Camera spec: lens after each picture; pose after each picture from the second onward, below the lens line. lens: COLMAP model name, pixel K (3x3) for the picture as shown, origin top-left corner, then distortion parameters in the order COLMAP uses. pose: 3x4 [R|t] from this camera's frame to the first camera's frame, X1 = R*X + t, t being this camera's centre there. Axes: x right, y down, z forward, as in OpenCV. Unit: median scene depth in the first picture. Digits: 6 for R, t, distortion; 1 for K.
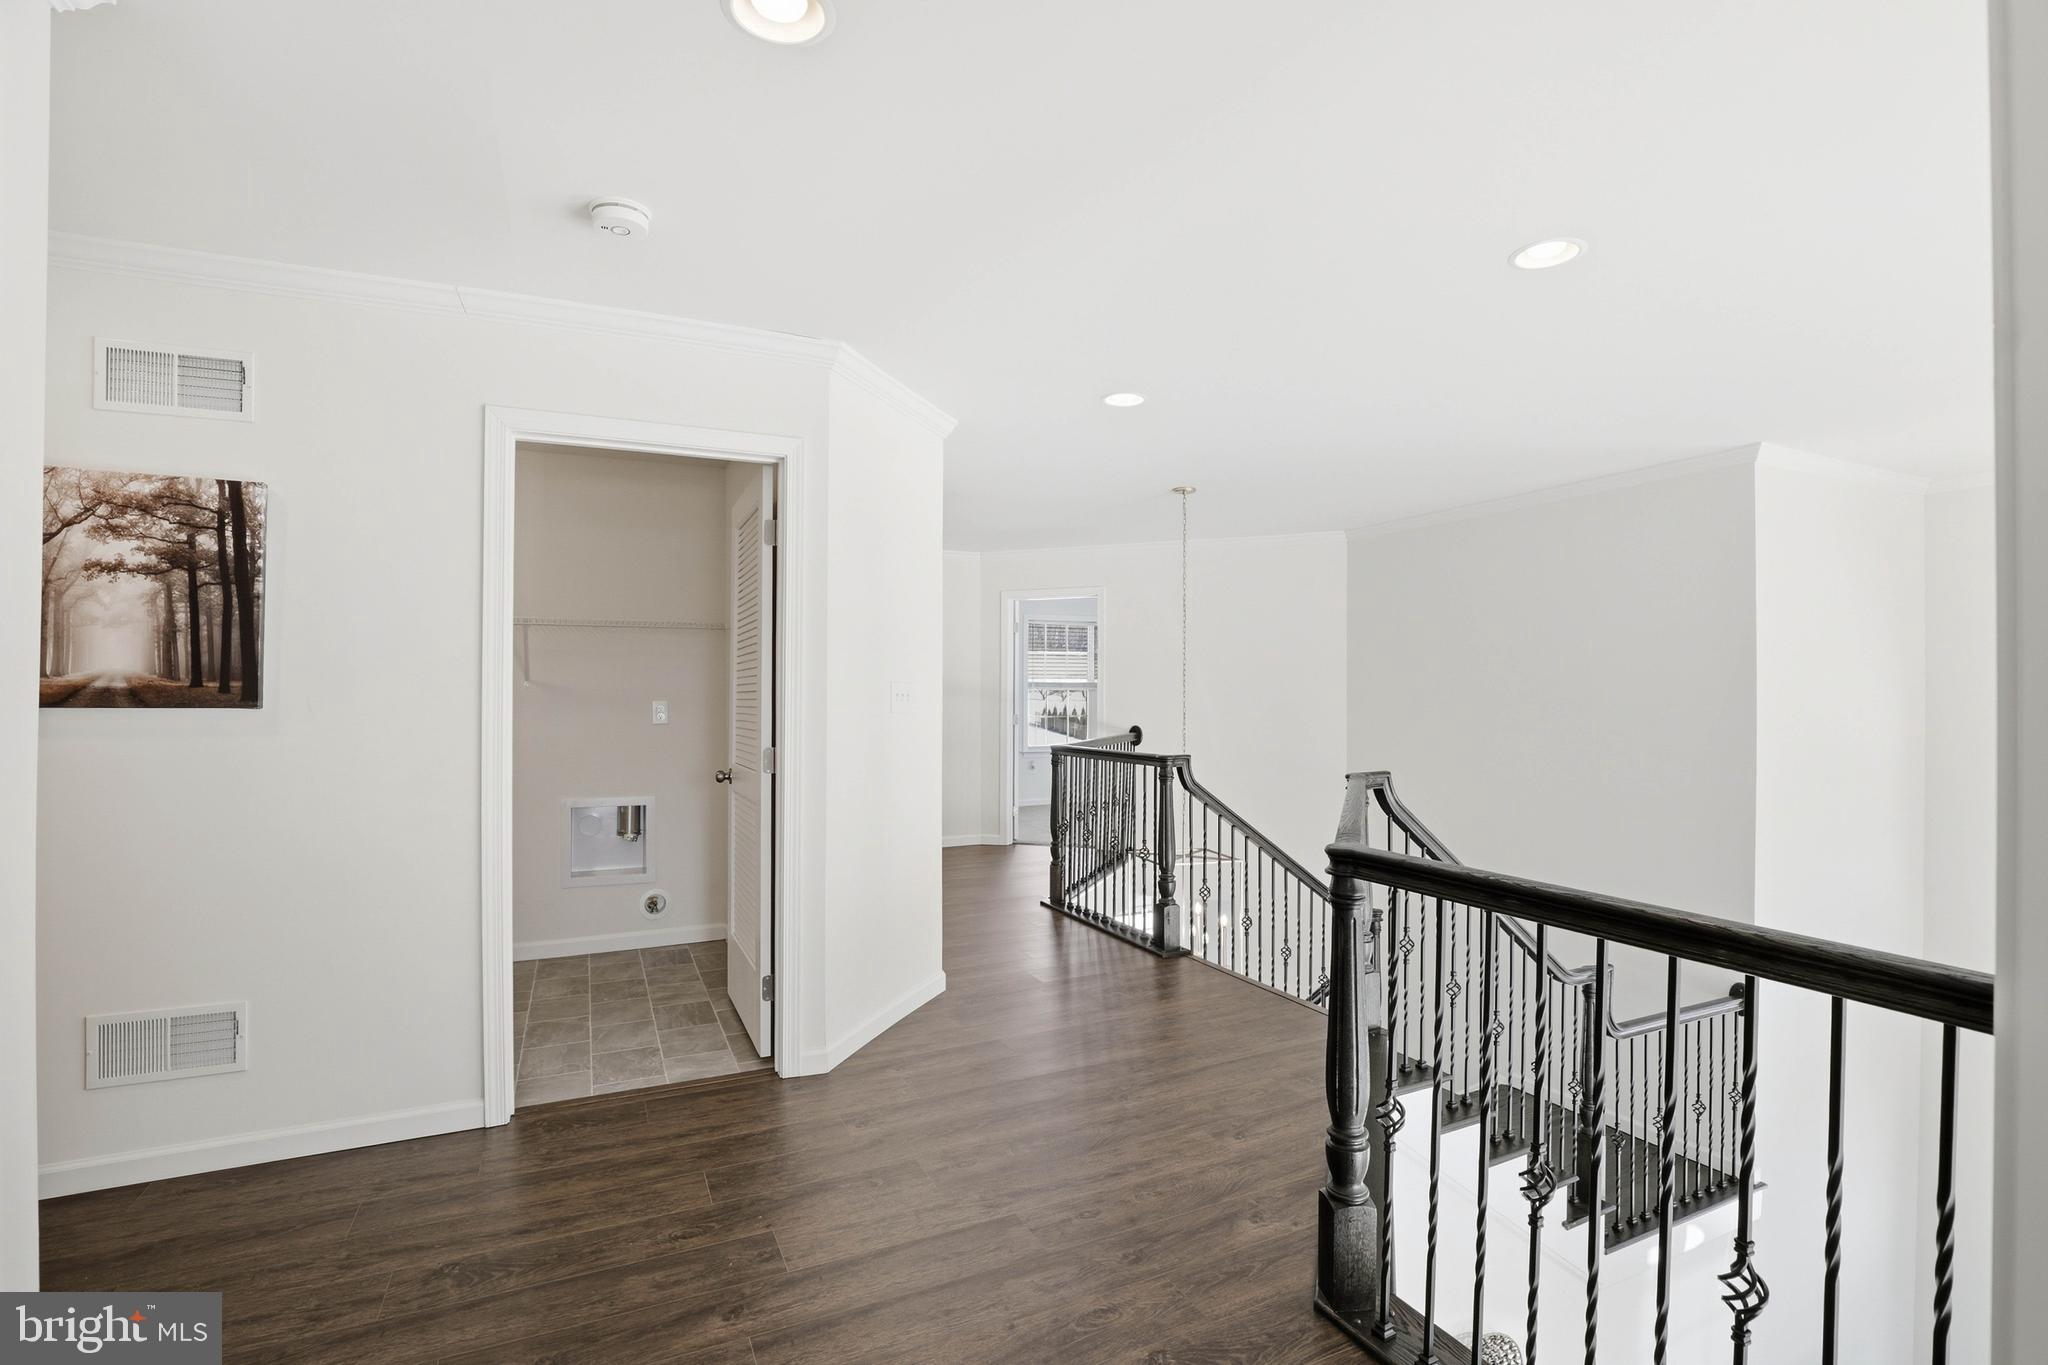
lens RADIAL K [[938.2, 0, 1023.3], [0, 938.2, 702.0], [0, 0, 1]] dist [-0.013526, 0.000114]
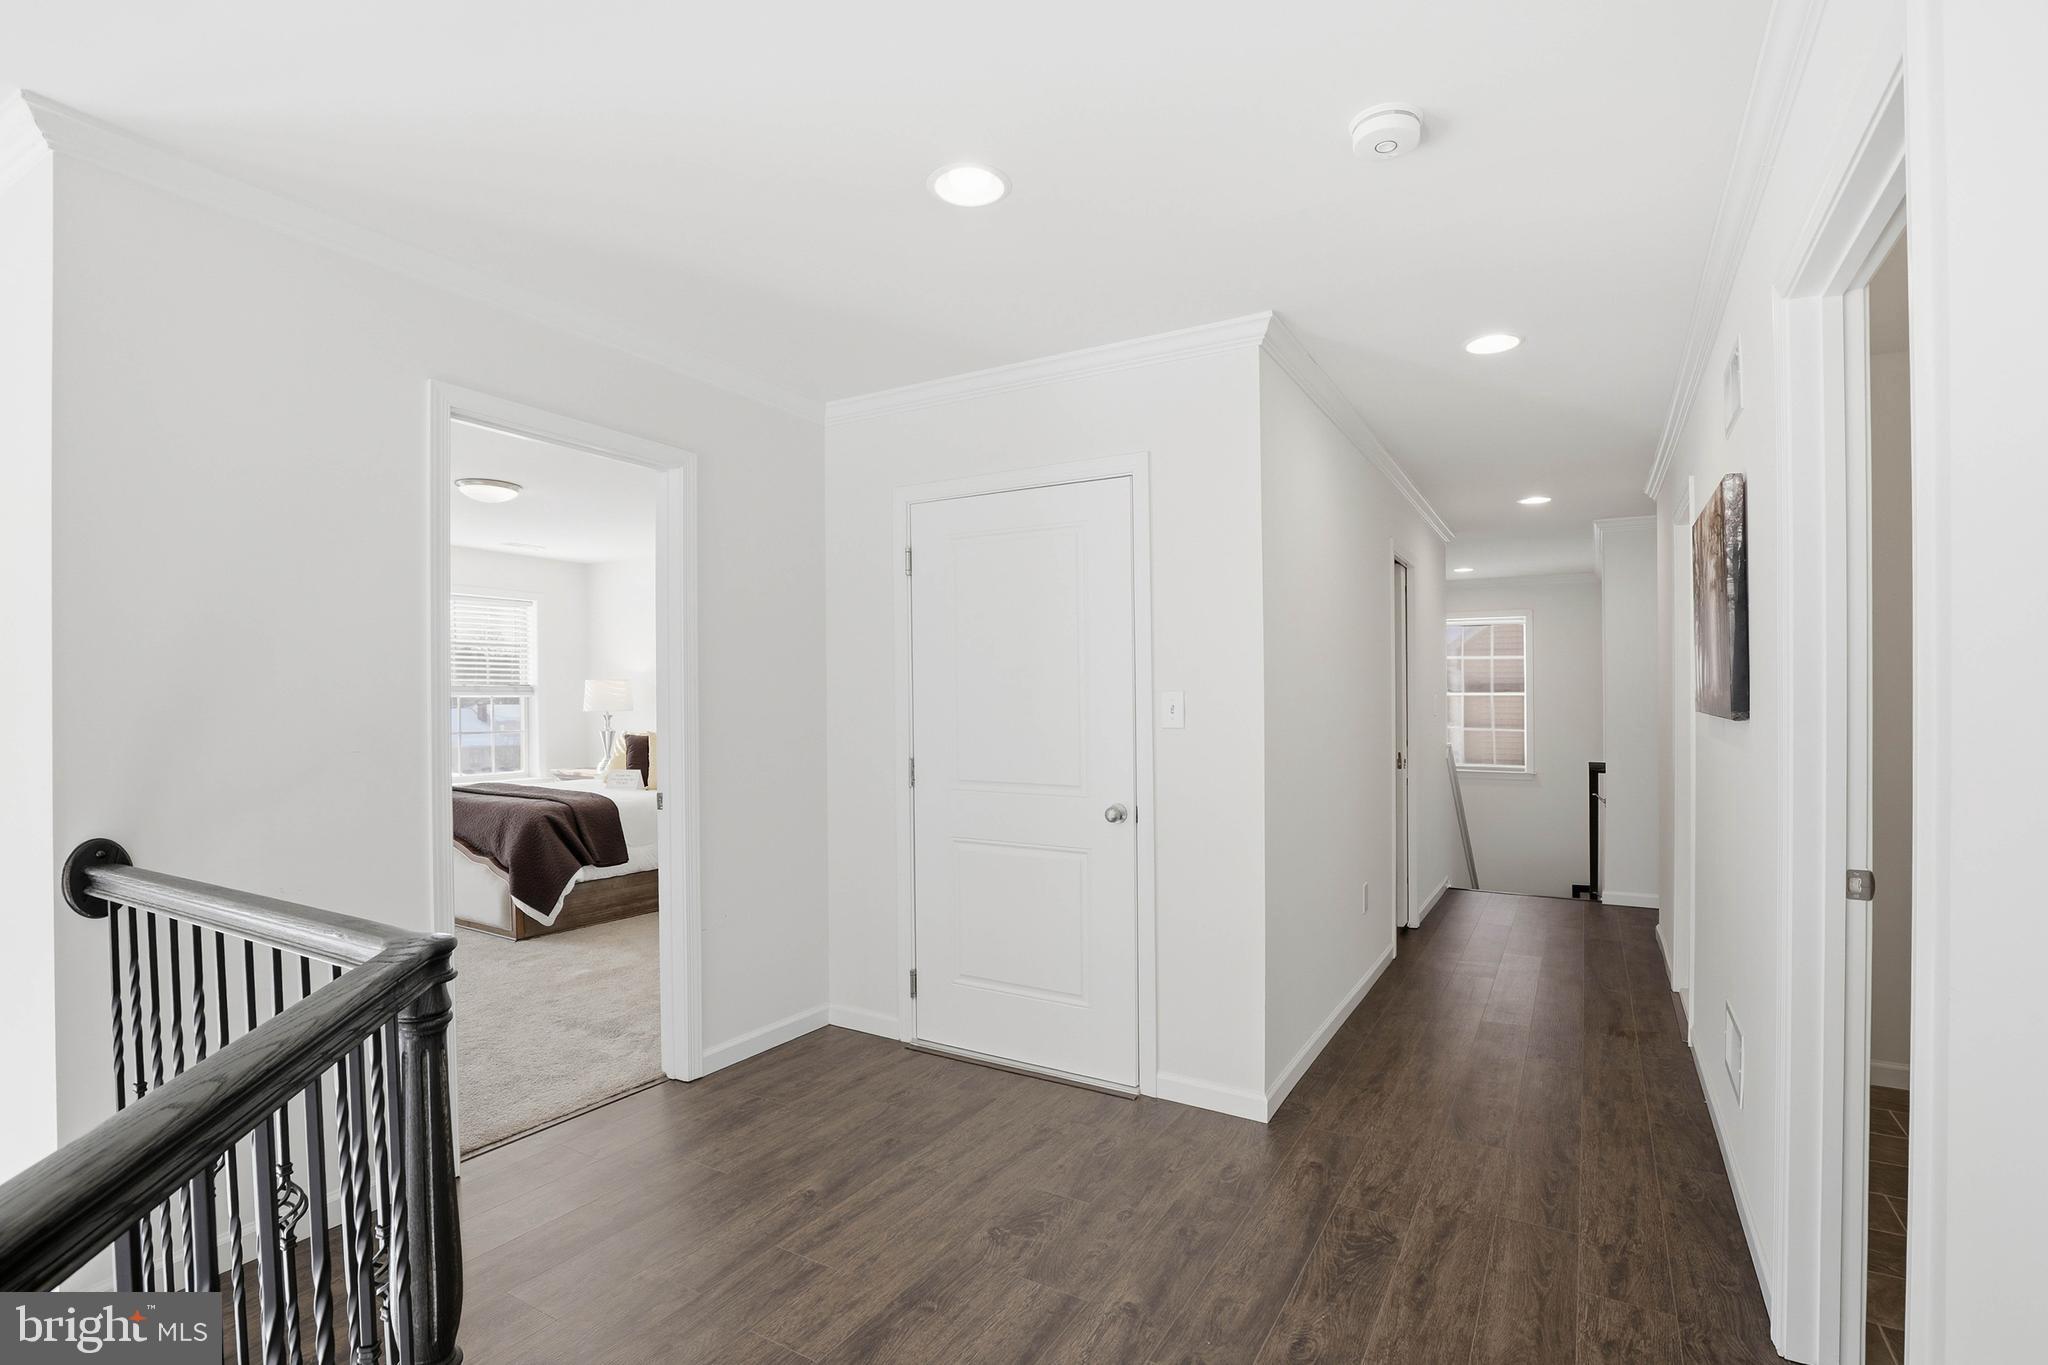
lens RADIAL K [[938.2, 0, 1023.7], [0, 938.2, 689.3], [0, 0, 1]] dist [-0.013526, 0.000114]
pose [[-0.820431, -0.011609, -0.571628, 0.353577], [-0.004506, 0.999894, -0.013840, -0.008790], [0.571728, -0.008779, -0.820396, 1.664245]]
